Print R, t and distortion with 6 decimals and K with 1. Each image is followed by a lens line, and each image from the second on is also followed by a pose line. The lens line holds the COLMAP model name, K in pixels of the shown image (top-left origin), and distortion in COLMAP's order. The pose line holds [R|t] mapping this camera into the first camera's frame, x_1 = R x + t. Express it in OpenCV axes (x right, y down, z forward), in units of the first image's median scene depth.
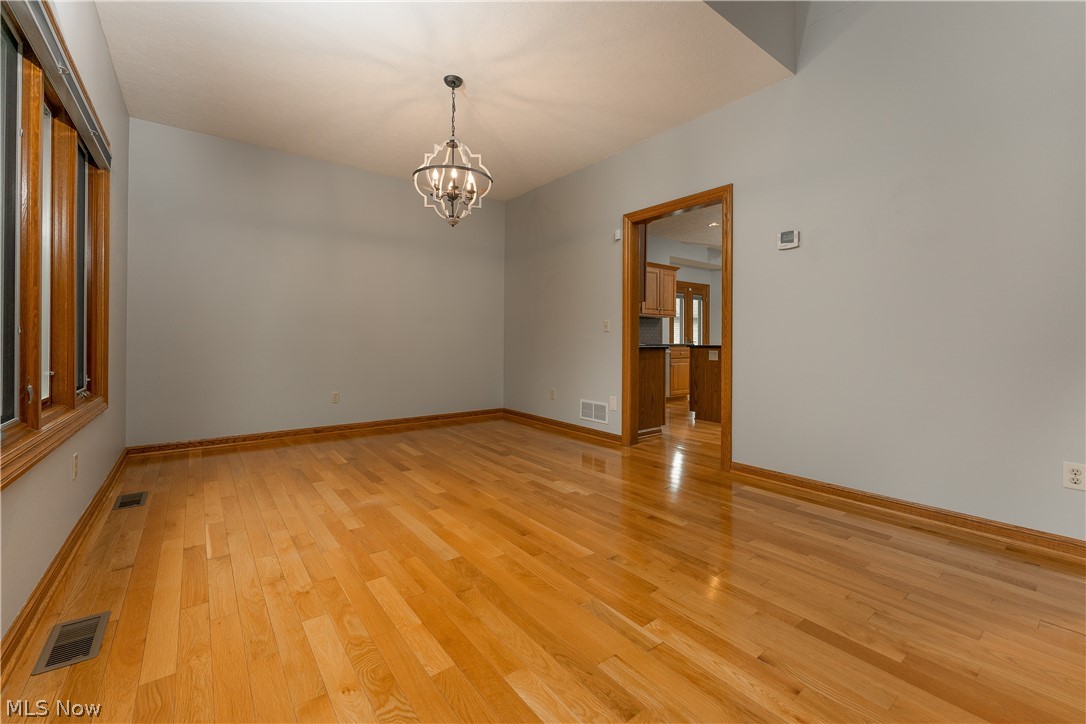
lens RADIAL K [[442.5, 0, 540.3], [0, 442.5, 363.6], [0, 0, 1]] dist [-0.001362, -0.000423]
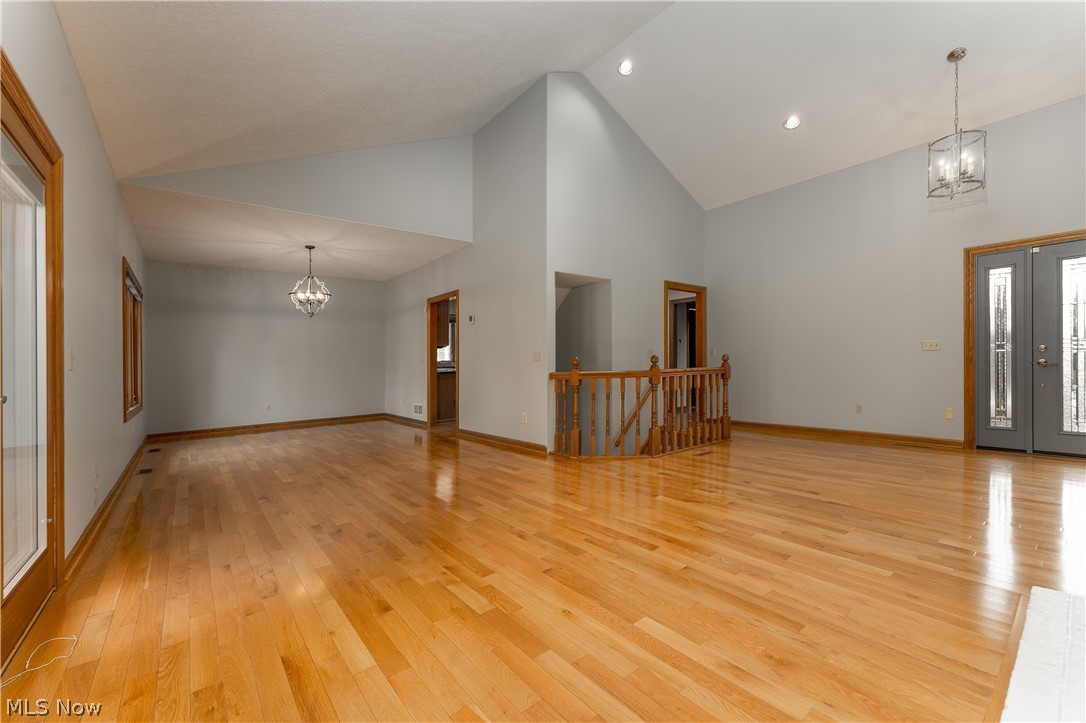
lens RADIAL K [[442.5, 0, 544.5], [0, 442.5, 354.1], [0, 0, 1]] dist [-0.001362, -0.000423]
pose [[0.998917, -0.031267, 0.034461, 0.606573], [0.033463, 0.997317, -0.065107, 0.021509], [-0.032333, 0.066189, 0.997283, -0.827634]]
